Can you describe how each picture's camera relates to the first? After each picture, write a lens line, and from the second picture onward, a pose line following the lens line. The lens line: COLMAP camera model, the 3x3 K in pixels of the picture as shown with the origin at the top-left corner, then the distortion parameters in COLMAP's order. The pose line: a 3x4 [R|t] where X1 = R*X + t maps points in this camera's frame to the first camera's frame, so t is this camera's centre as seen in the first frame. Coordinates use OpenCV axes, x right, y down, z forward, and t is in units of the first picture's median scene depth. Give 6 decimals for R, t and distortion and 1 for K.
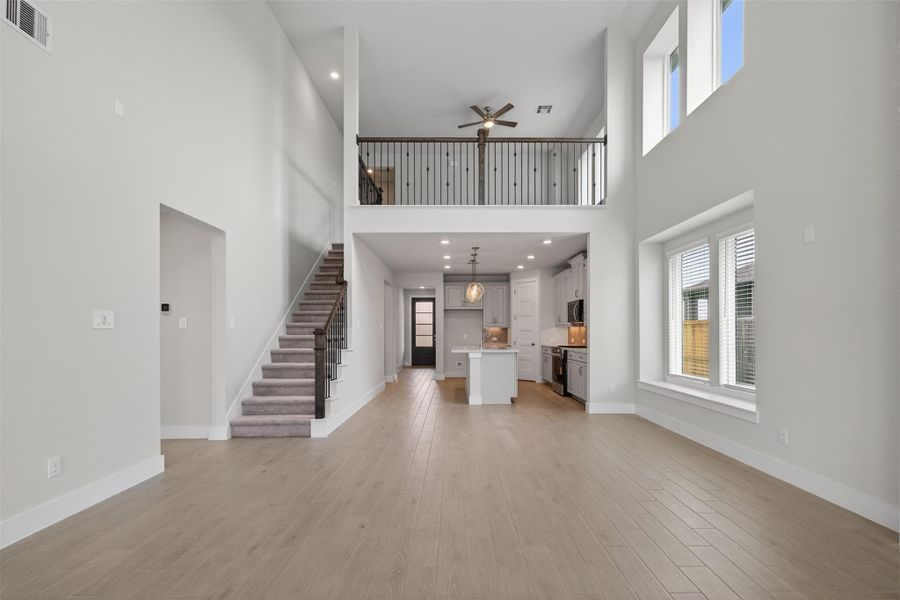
lens RADIAL K [[400.7, 0, 452.5], [0, 400.7, 328.6], [0, 0, 1]] dist [-0.003211, 0.016972]
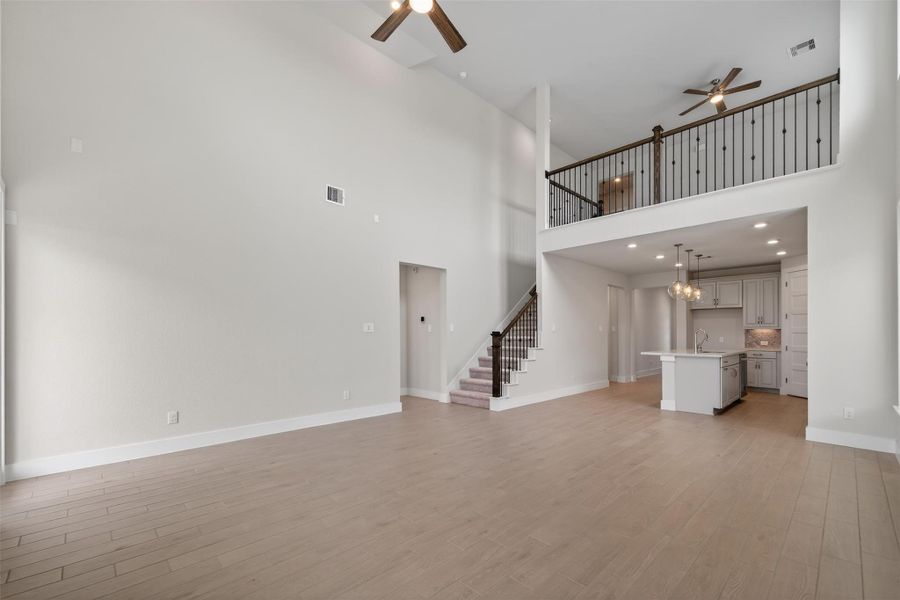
lens RADIAL K [[377.9, 0, 451.6], [0, 377.9, 335.4], [0, 0, 1]] dist [-0.010881, -0.000002]
pose [[0.690755, 0.005952, -0.723065, 0.388232], [0.004430, 0.999913, 0.012462, -0.002556], [0.723075, -0.011811, 0.690668, 0.003783]]
